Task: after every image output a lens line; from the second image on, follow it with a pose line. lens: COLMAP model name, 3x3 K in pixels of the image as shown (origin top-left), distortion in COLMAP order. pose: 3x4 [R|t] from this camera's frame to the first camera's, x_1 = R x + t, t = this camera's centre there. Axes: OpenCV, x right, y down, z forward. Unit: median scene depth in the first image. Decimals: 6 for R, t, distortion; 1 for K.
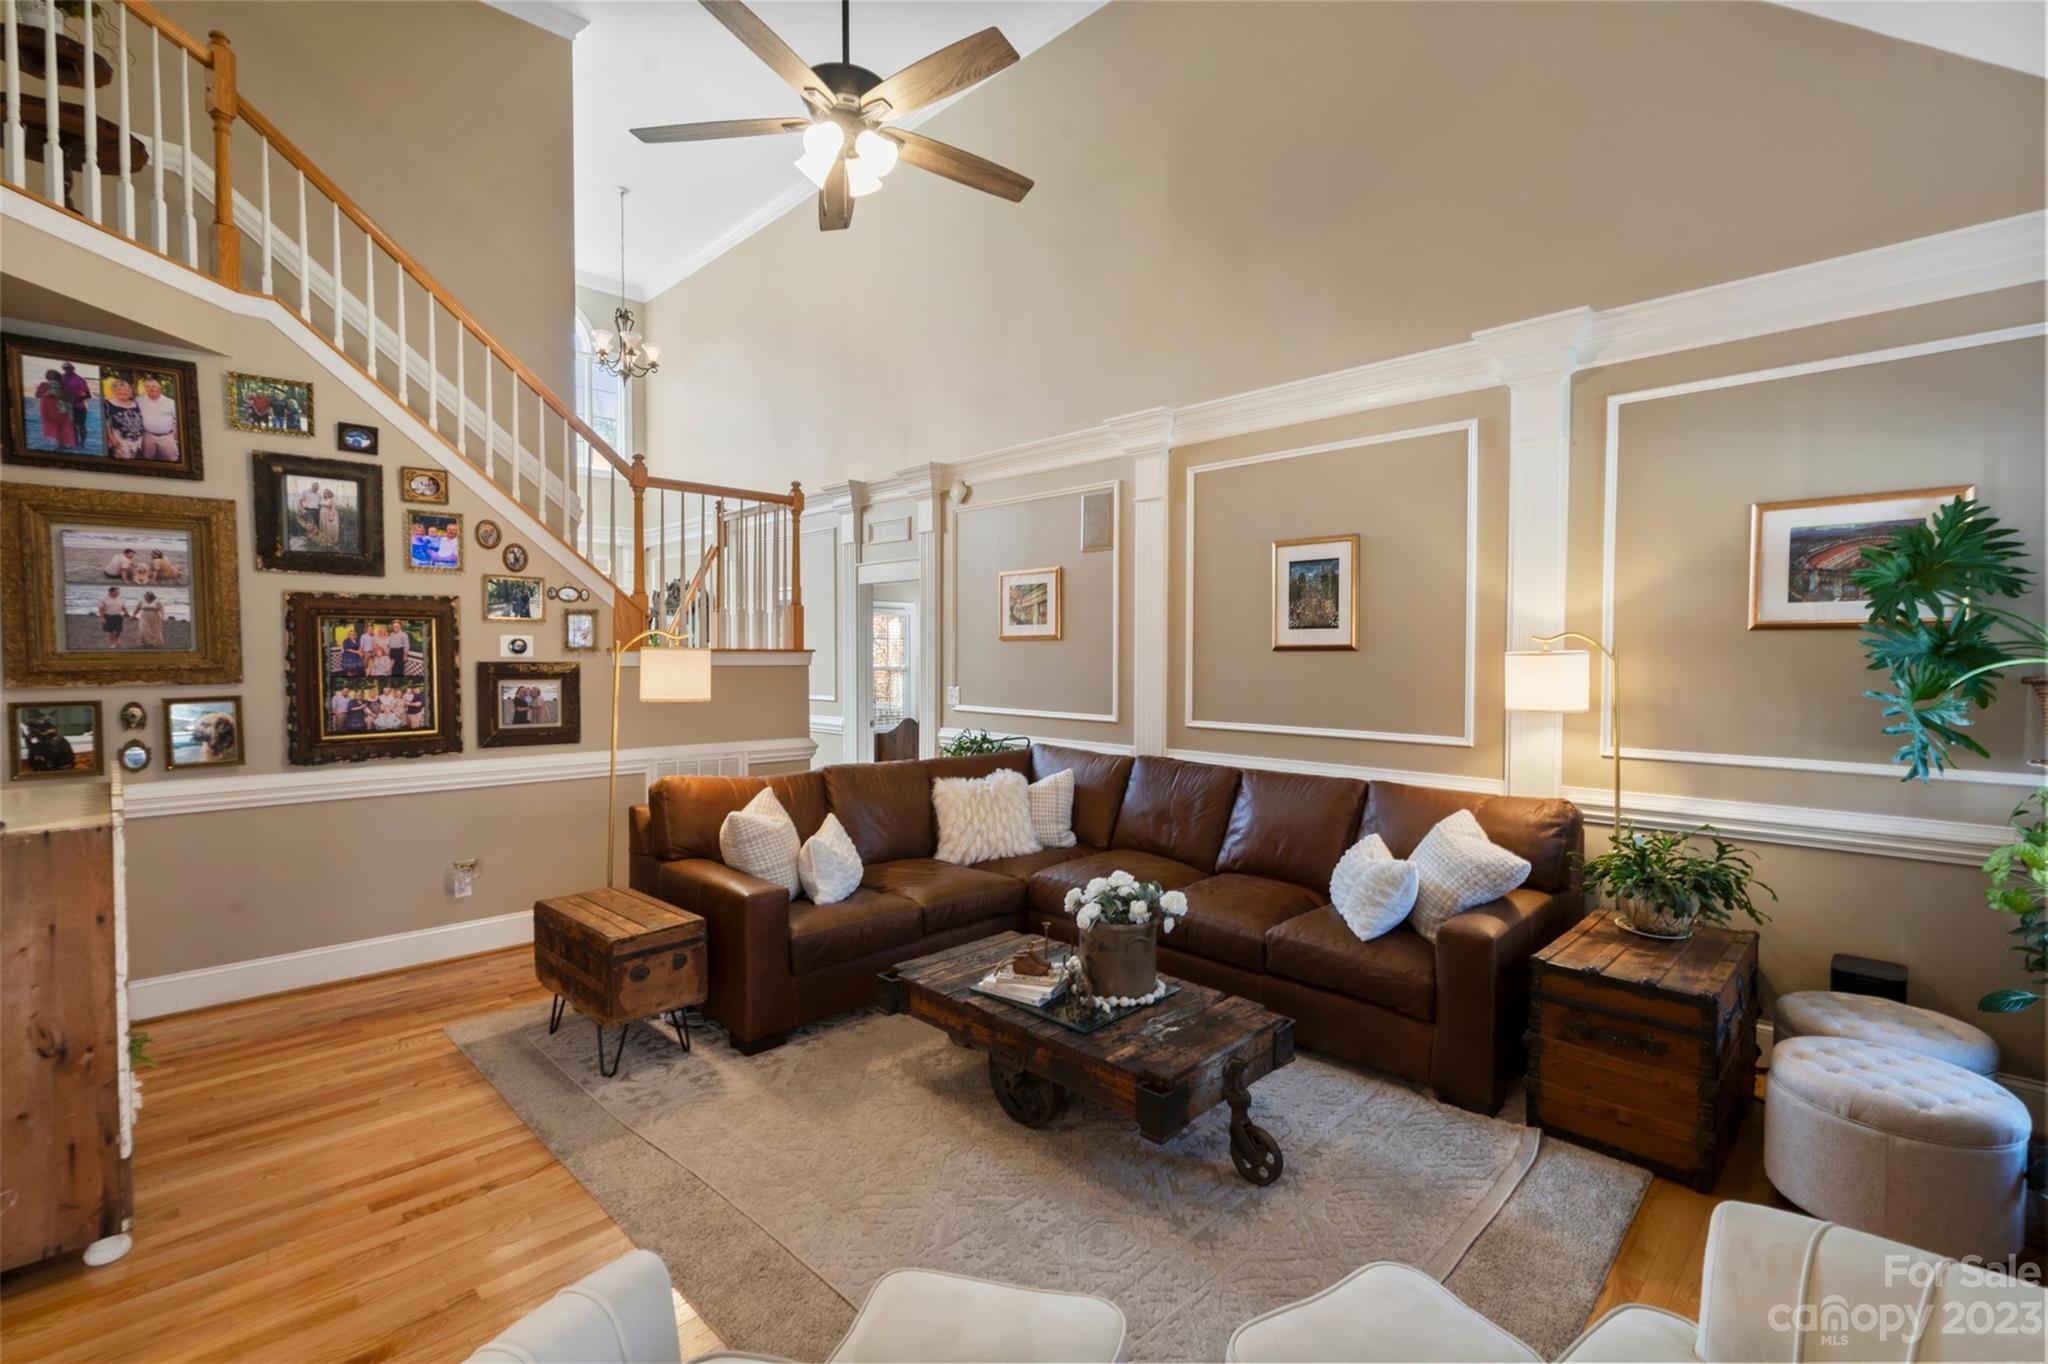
lens RADIAL K [[919.7, 0, 1016.8], [0, 919.7, 685.6], [0, 0, 1]] dist [-0.001118, 0.001277]
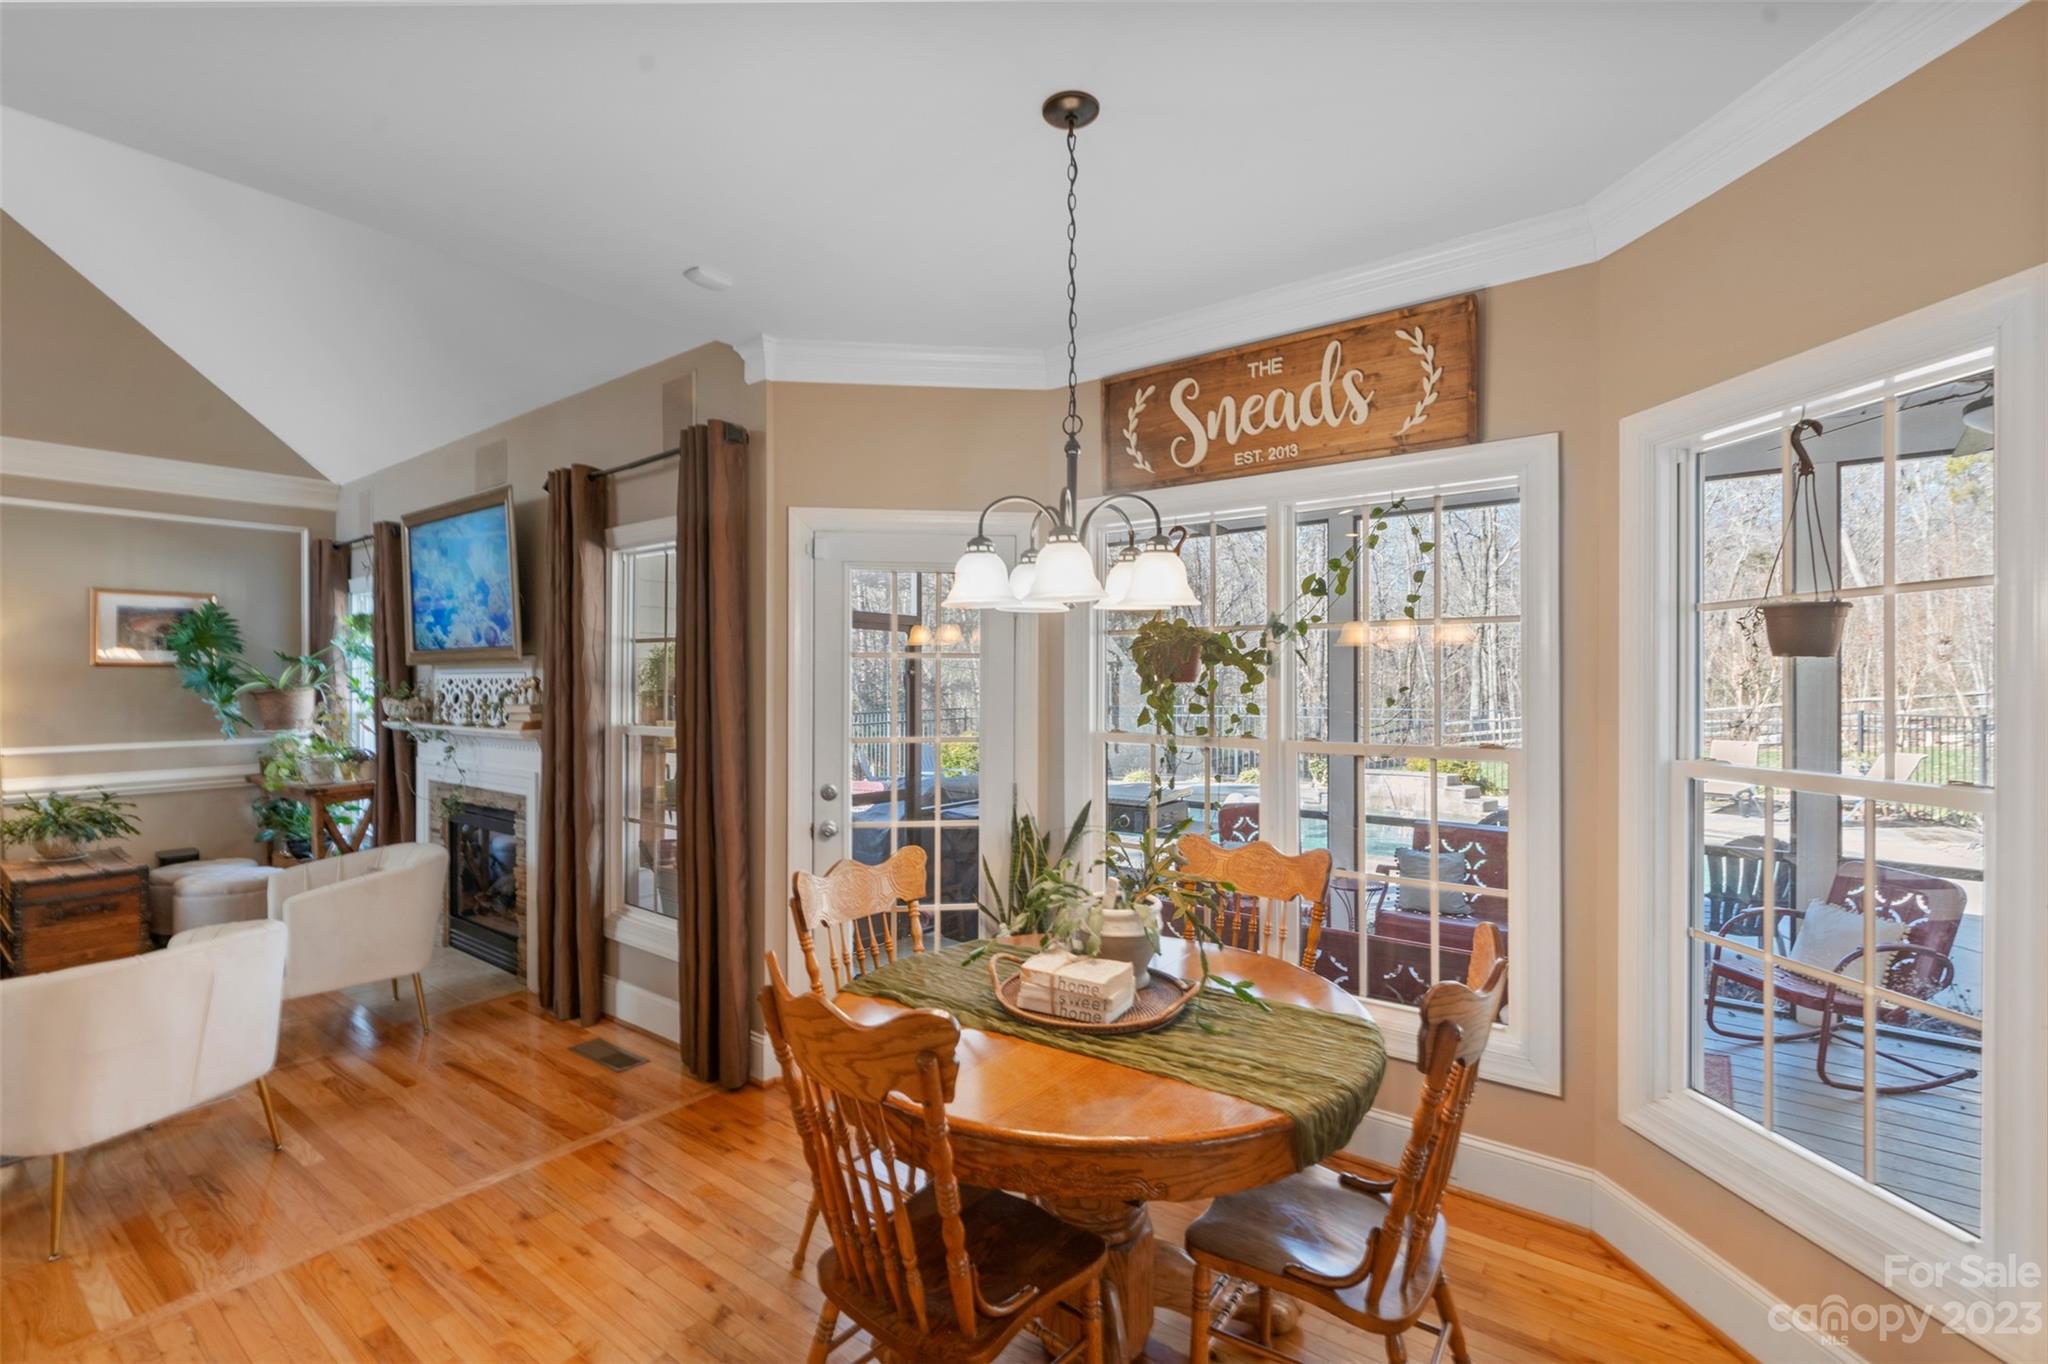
lens RADIAL K [[919.7, 0, 1005.1], [0, 919.7, 670.2], [0, 0, 1]] dist [-0.001118, 0.001277]
pose [[-0.133155, 0.003508, 0.991089, -1.173753], [0.034820, 0.999393, 0.001140, 0.002032], [-0.990483, 0.034662, -0.133196, -0.426964]]
